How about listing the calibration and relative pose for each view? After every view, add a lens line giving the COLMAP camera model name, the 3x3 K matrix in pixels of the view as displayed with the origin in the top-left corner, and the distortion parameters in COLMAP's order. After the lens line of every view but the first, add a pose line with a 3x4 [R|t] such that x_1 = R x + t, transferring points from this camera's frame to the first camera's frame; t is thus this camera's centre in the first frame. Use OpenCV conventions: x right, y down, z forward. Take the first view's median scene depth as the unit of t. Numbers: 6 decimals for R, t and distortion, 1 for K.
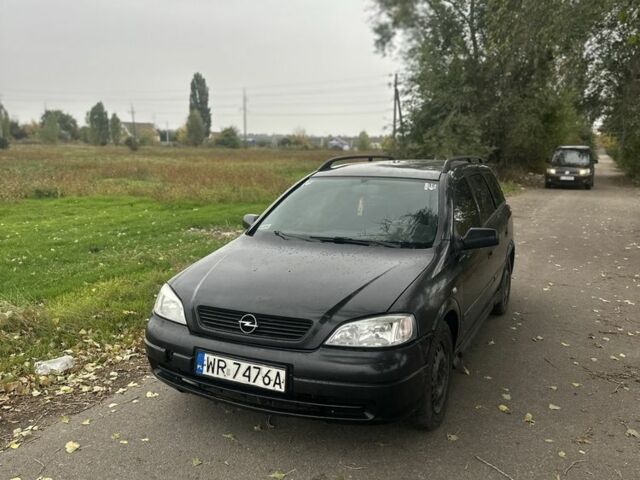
lens RADIAL K [[594.8, 0, 320.0], [0, 594.8, 240.0], [0, 0, 1]] dist [0.150556, -0.241375]
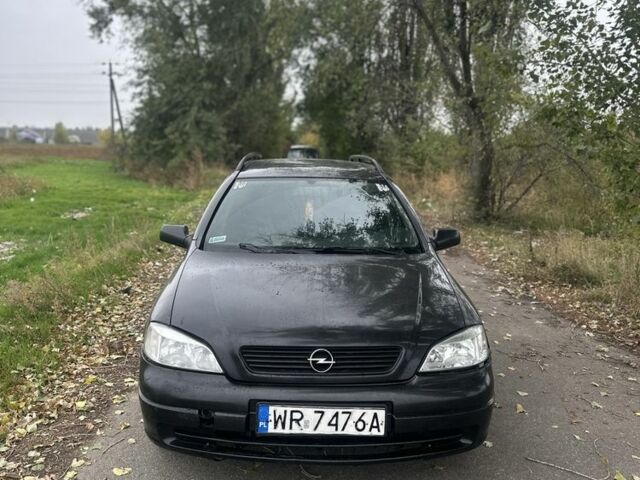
lens RADIAL K [[594.8, 0, 320.0], [0, 594.8, 240.0], [0, 0, 1]] dist [0.150556, -0.241375]
pose [[0.888480, -0.060372, 0.454926, -0.479934], [0.057335, 0.998145, 0.020485, -0.041940], [-0.455319, 0.007883, 0.890293, 0.263111]]
